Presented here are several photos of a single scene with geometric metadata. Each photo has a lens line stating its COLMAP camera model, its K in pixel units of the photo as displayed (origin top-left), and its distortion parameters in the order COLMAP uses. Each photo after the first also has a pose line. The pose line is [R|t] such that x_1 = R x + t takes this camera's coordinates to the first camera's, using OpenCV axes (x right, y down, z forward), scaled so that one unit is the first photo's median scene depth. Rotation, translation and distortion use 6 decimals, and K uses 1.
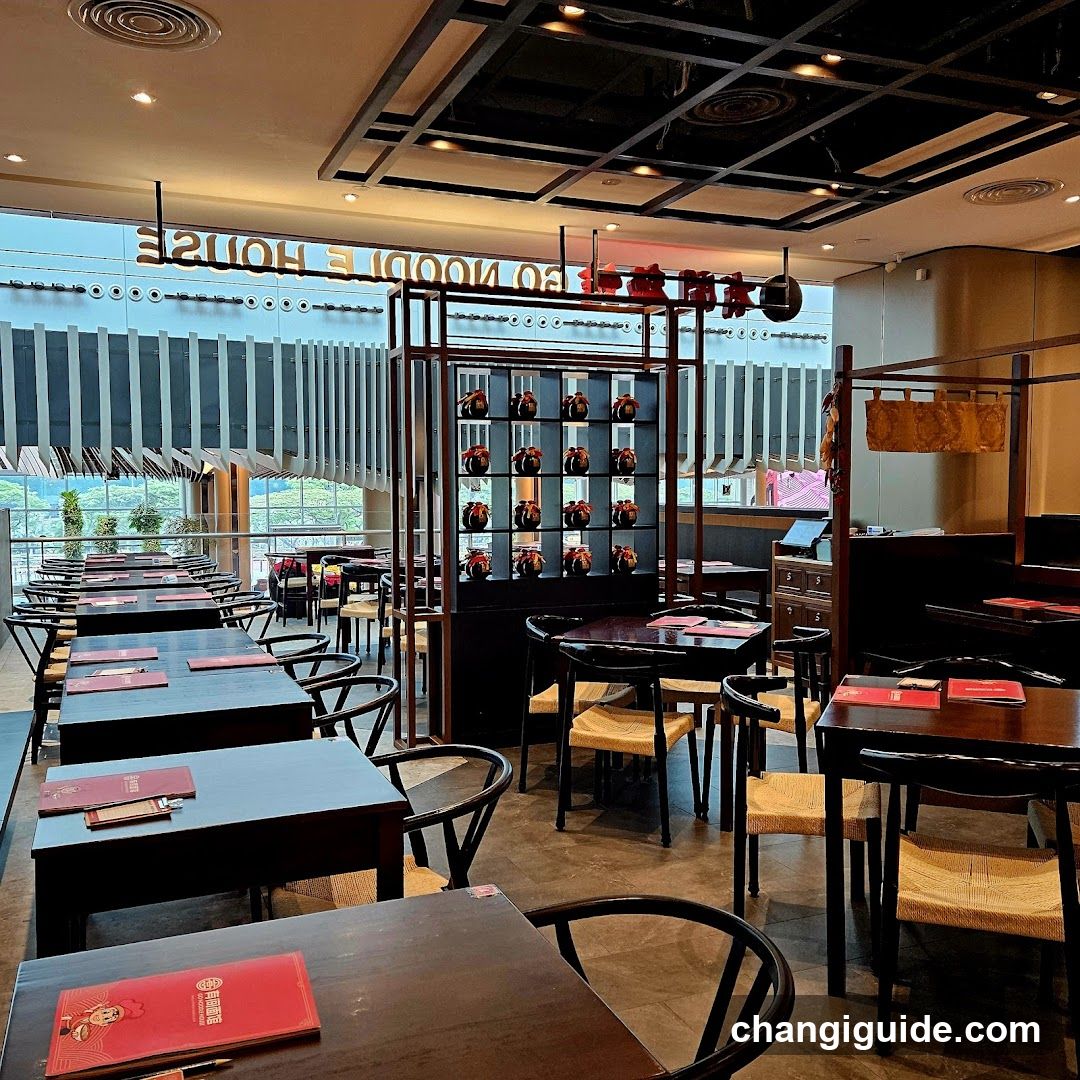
lens RADIAL K [[1028.8, 0, 539.8], [0, 1028.8, 553.0], [0, 0, 1]] dist [0.096645, -0.085715]
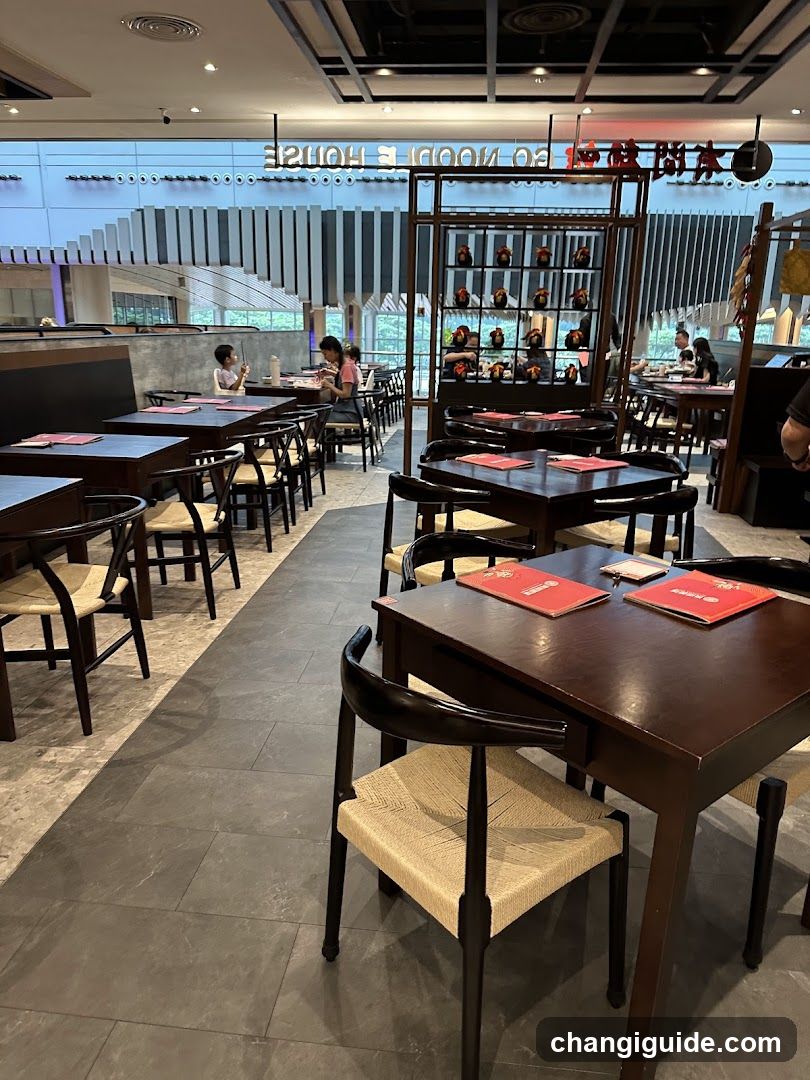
lens RADIAL K [[773.6, 0, 405.0], [0, 773.6, 540.0], [0, 0, 1]] dist [-0.005180, -0.001030]
pose [[0.875890, 0.156395, -0.456462, 0.391301], [-0.061630, 0.974527, 0.215635, 0.012615], [0.478559, -0.160741, 0.863217, -0.025848]]
